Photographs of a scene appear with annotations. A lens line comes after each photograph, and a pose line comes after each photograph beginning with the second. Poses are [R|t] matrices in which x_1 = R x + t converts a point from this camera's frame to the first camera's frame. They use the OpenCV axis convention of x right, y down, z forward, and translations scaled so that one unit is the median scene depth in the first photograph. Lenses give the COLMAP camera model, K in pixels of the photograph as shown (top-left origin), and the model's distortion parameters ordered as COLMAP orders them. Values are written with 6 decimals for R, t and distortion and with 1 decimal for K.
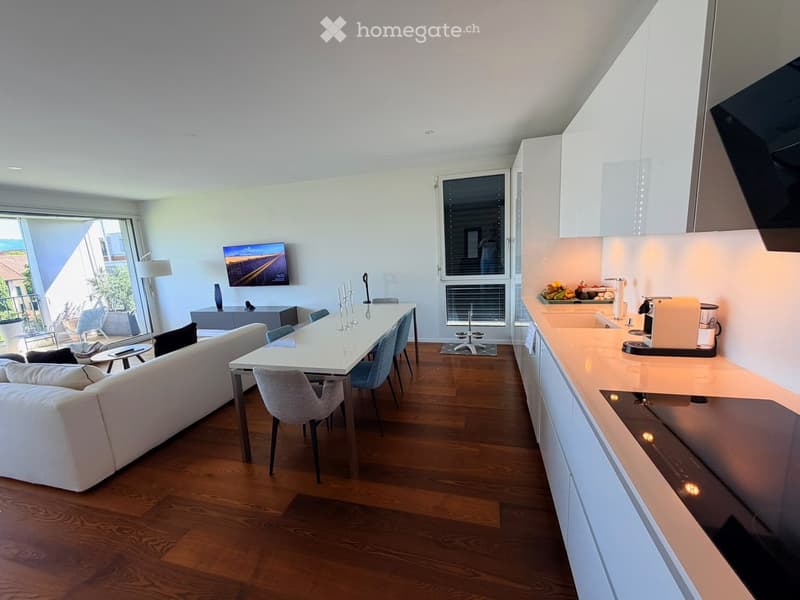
lens RADIAL K [[319.4, 0, 397.6], [0, 319.4, 300.8], [0, 0, 1]] dist [0.001428, -0.000682]
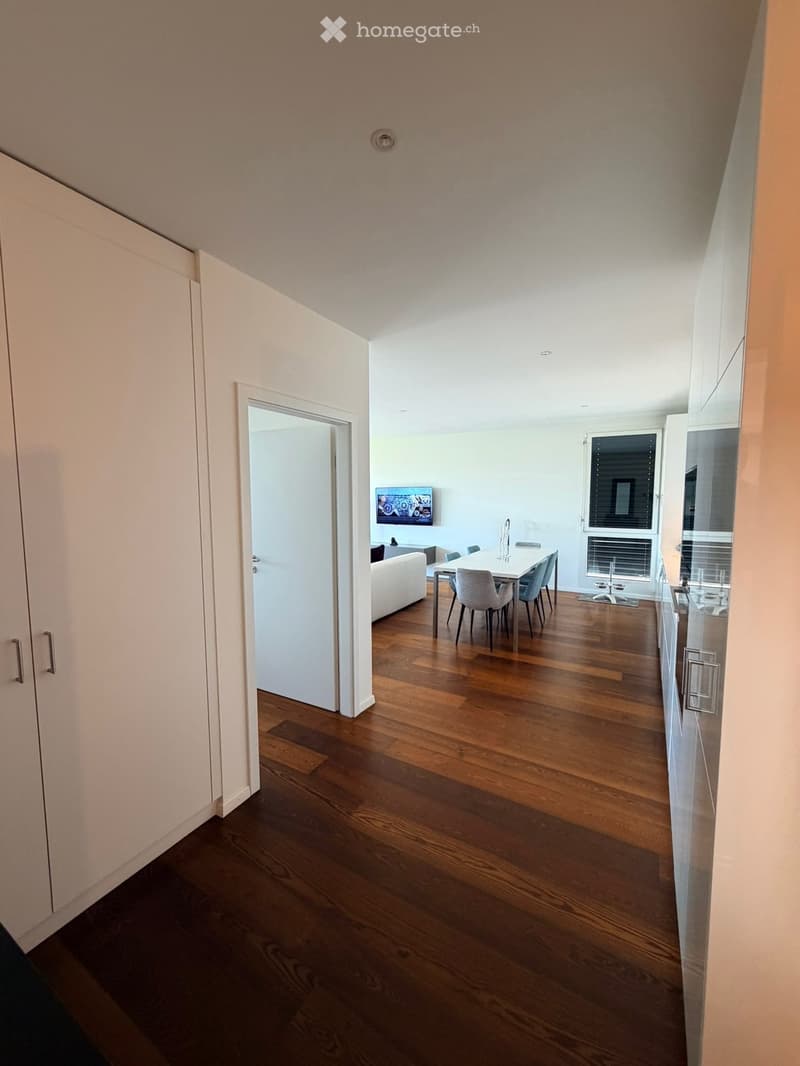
lens RADIAL K [[425.6, 0, 400.2], [0, 425.6, 530.7], [0, 0, 1]] dist [0.001428, -0.000682]
pose [[0.964730, 0.077885, -0.251454, -0.095463], [-0.096856, 0.993242, -0.063953, 0.085576], [0.244773, 0.086052, 0.965754, -0.504073]]
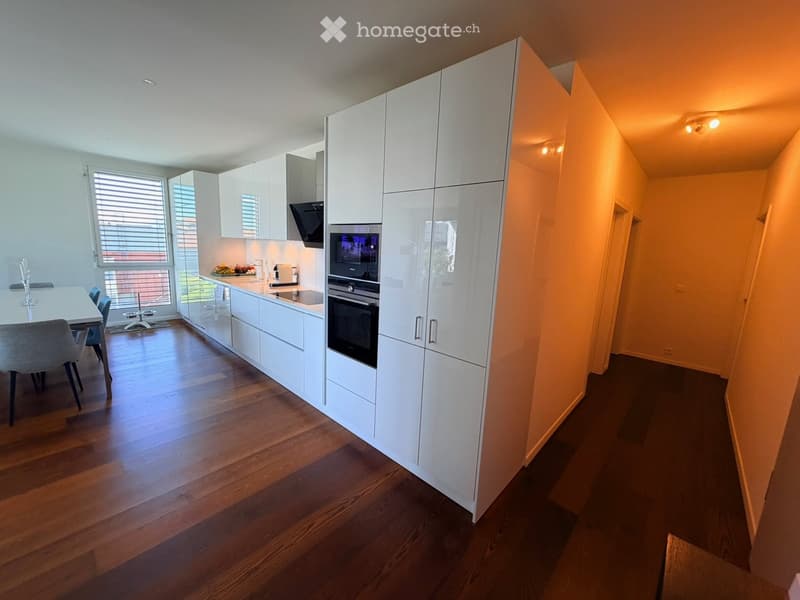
lens RADIAL K [[319.4, 0, 400.1], [0, 319.4, 297.8], [0, 0, 1]] dist [0.001428, -0.000682]
pose [[0.458773, -0.067727, 0.885968, -0.362182], [0.079774, 0.996204, 0.034845, 0.085031], [-0.884965, 0.054691, 0.462435, -0.362603]]
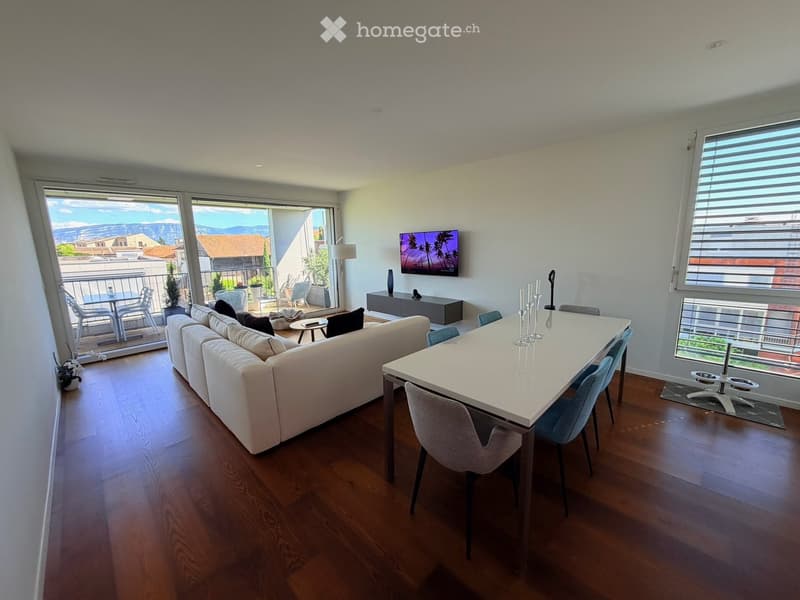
lens RADIAL K [[319.4, 0, 397.6], [0, 319.4, 299.6], [0, 0, 1]] dist [0.001428, -0.000682]
pose [[0.869836, 0.120340, -0.478438, -0.051836], [-0.108553, 0.992712, 0.052336, -0.015686], [0.481249, 0.006412, 0.876560, 0.133710]]
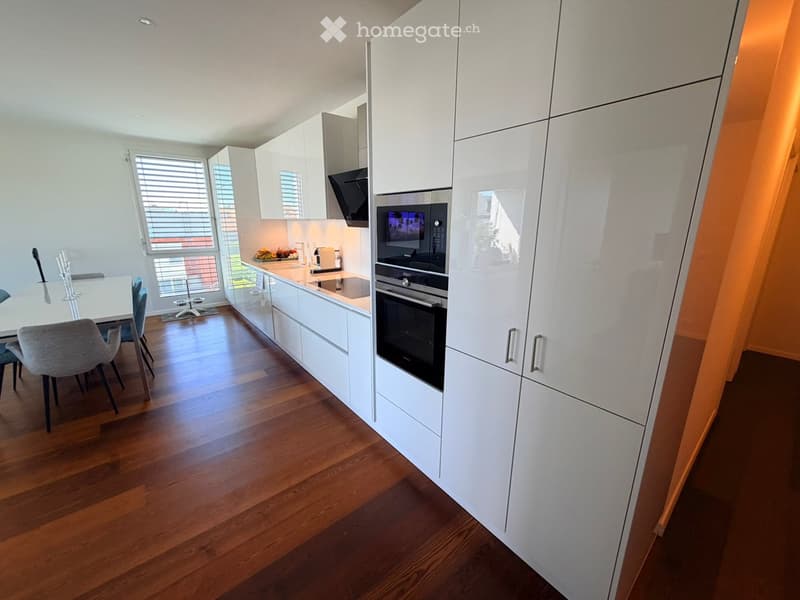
lens RADIAL K [[319.4, 0, 400.5], [0, 319.4, 297.9], [0, 0, 1]] dist [0.001428, -0.000682]
pose [[0.578769, -0.135453, 0.804163, -0.252821], [0.101175, 0.990417, 0.094008, 0.064512], [-0.809191, 0.026952, 0.586928, -0.272096]]
